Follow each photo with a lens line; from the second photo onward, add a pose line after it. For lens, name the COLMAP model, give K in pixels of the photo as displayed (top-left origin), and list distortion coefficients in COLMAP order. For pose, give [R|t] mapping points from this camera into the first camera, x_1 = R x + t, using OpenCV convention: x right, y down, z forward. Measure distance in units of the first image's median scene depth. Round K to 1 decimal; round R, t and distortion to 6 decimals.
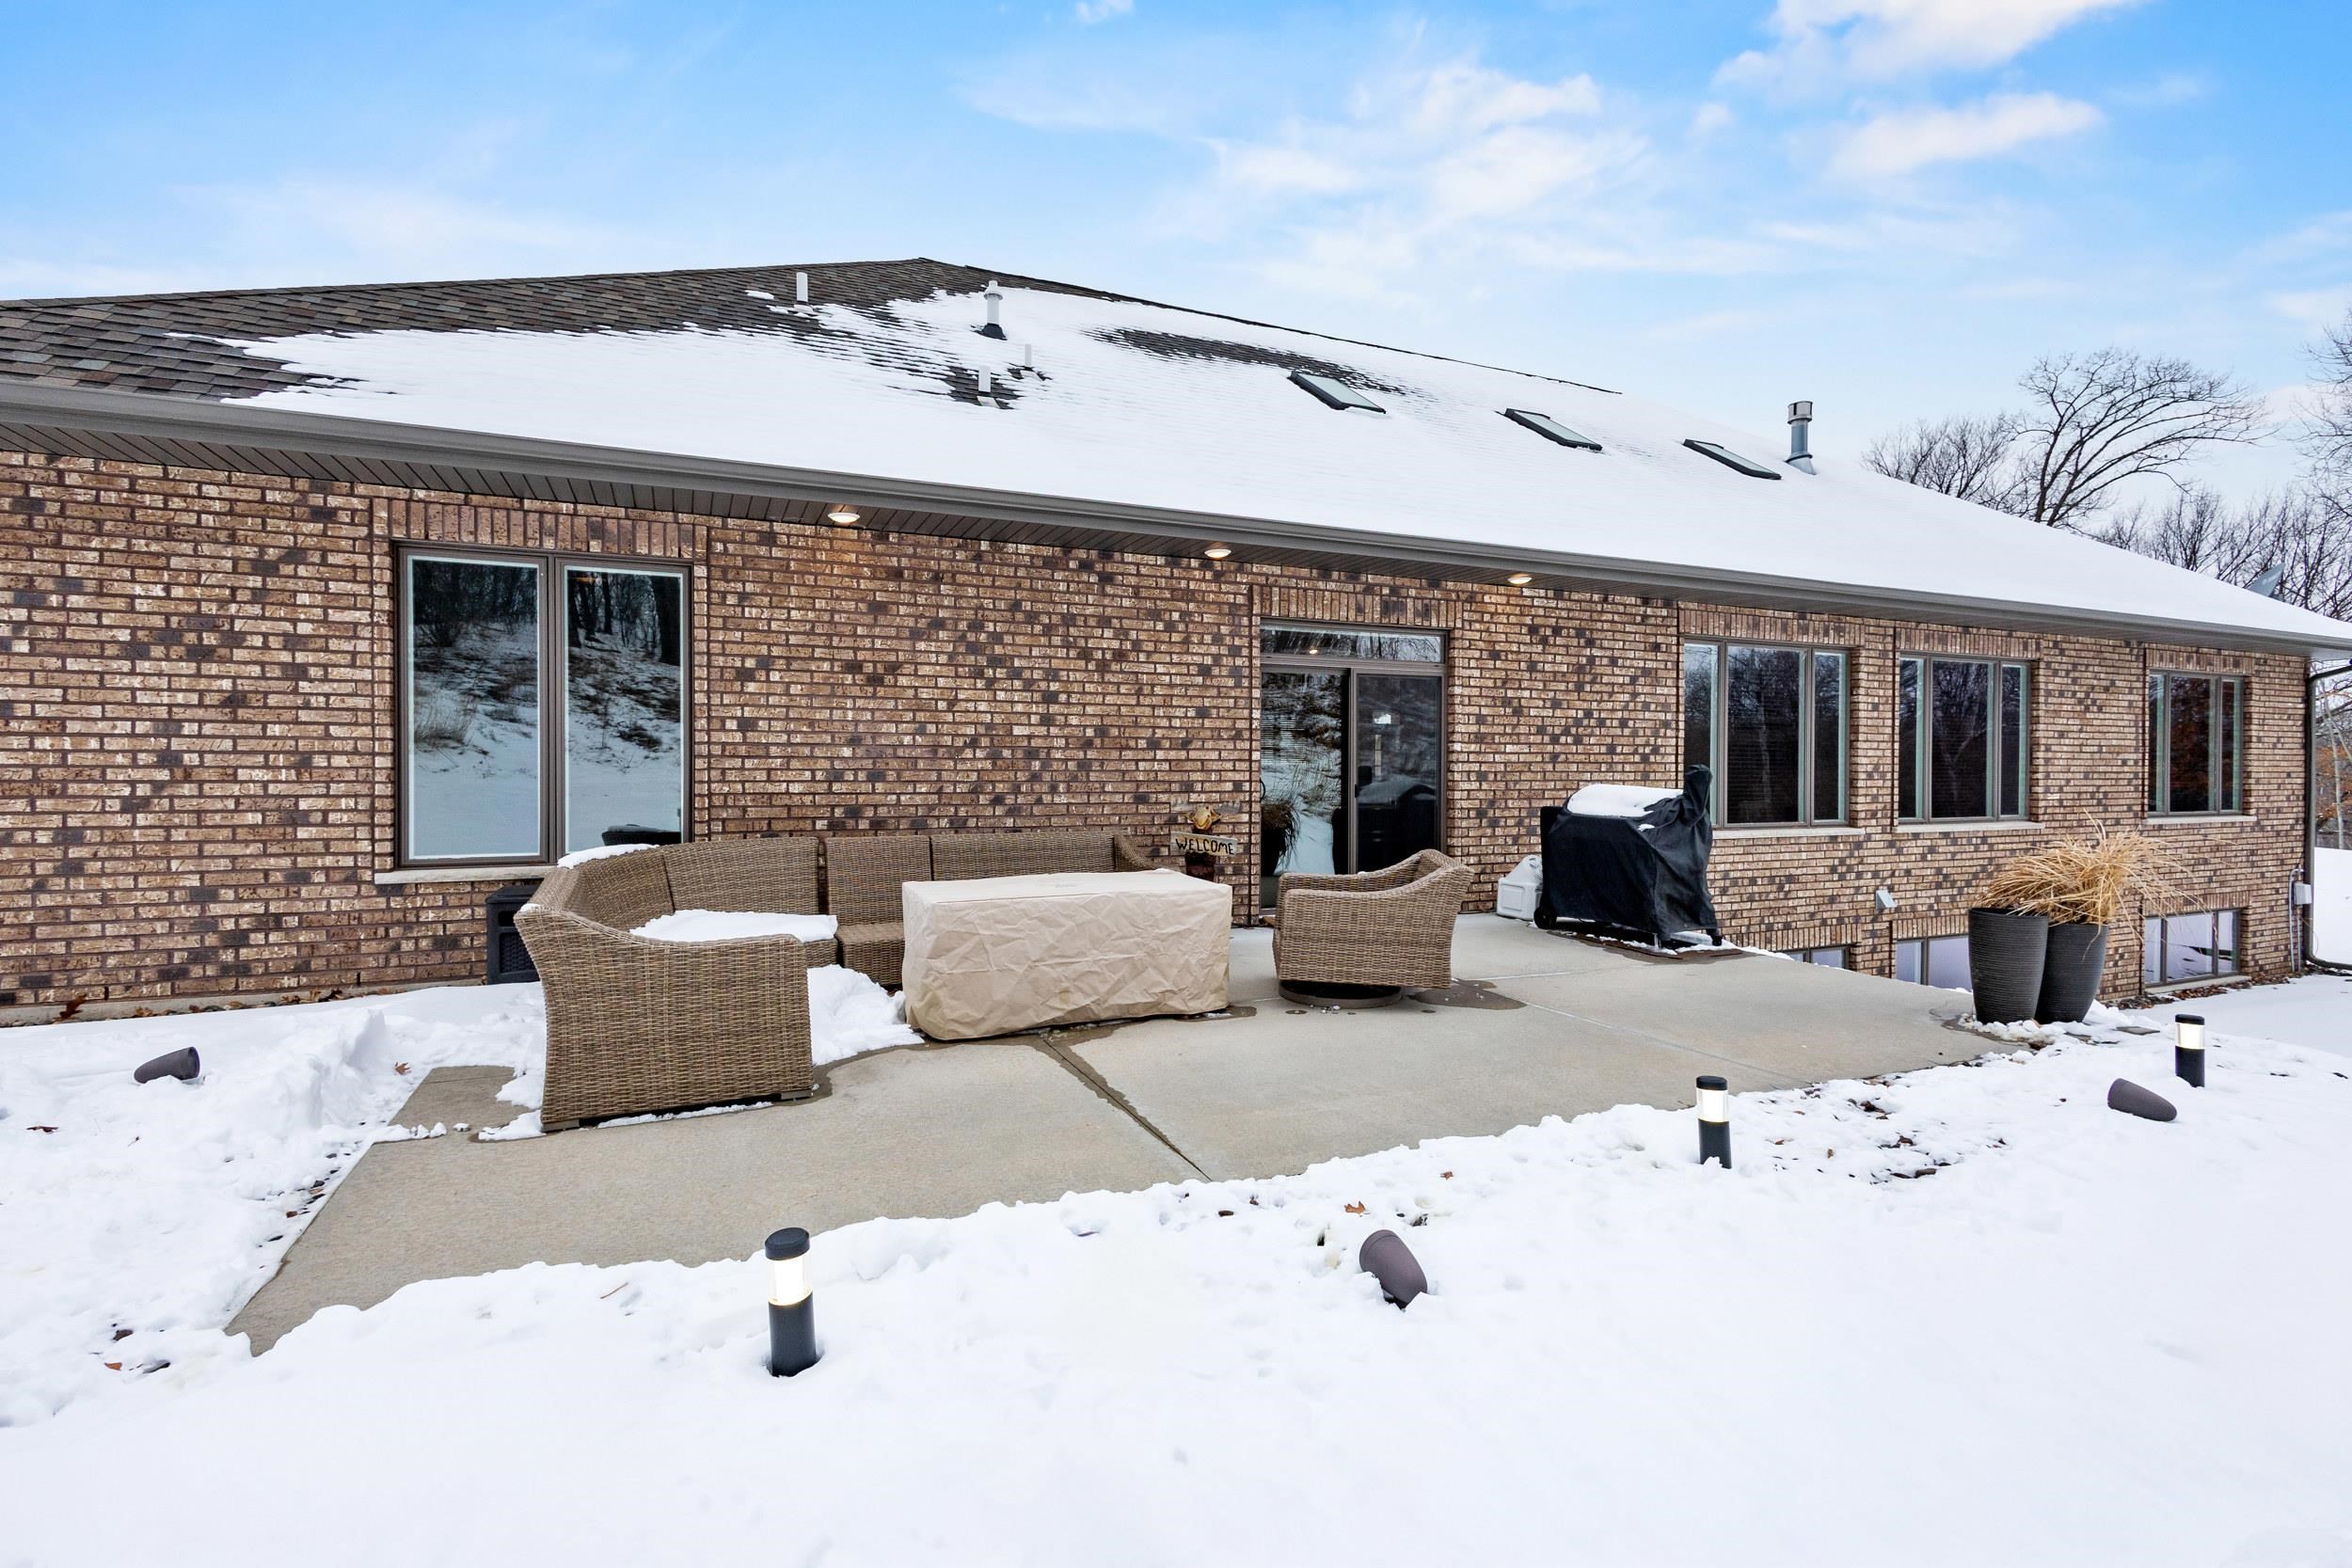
lens RADIAL K [[1076.5, 0, 1176.0], [0, 1076.5, 784.0], [0, 0, 1]] dist [0.005841, -0.001078]
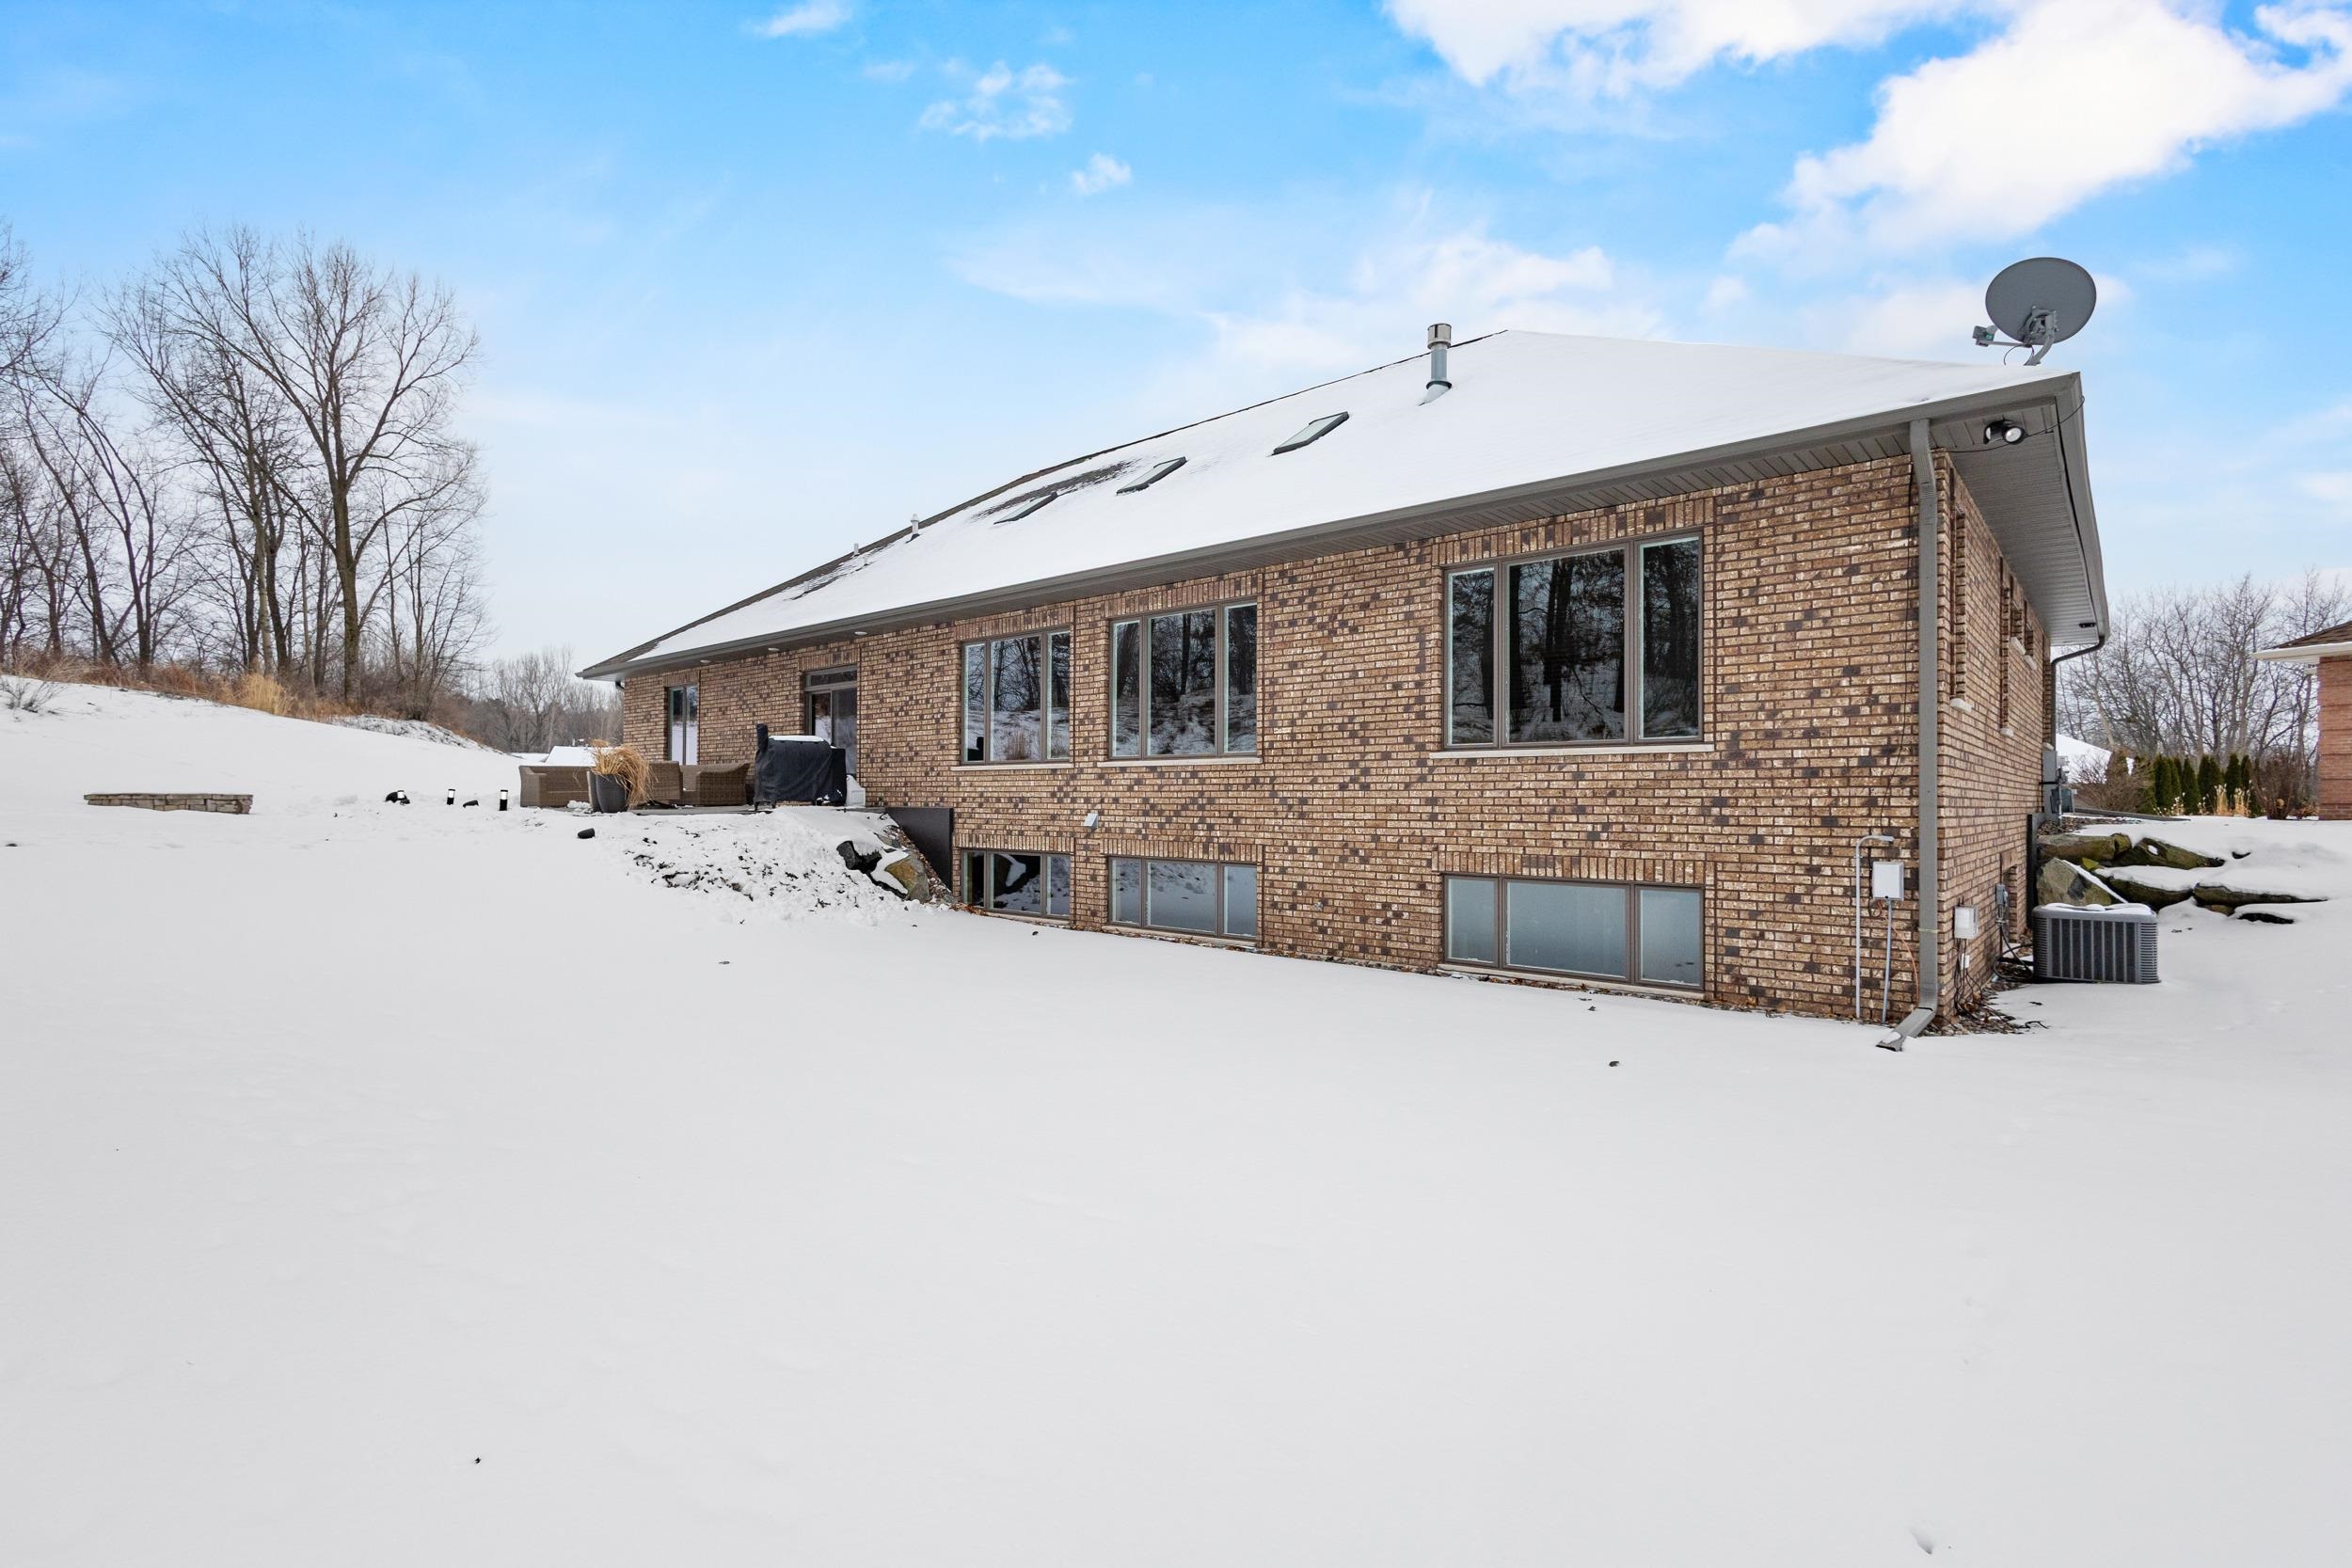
lens RADIAL K [[1076.5, 0, 1176.0], [0, 1076.5, 784.0], [0, 0, 1]] dist [0.005841, -0.001078]
pose [[0.414135, -0.015136, -0.910090, 2.521639], [-0.016017, 0.999586, -0.023914, 0.128397], [0.910074, 0.024481, 0.413721, 0.790289]]
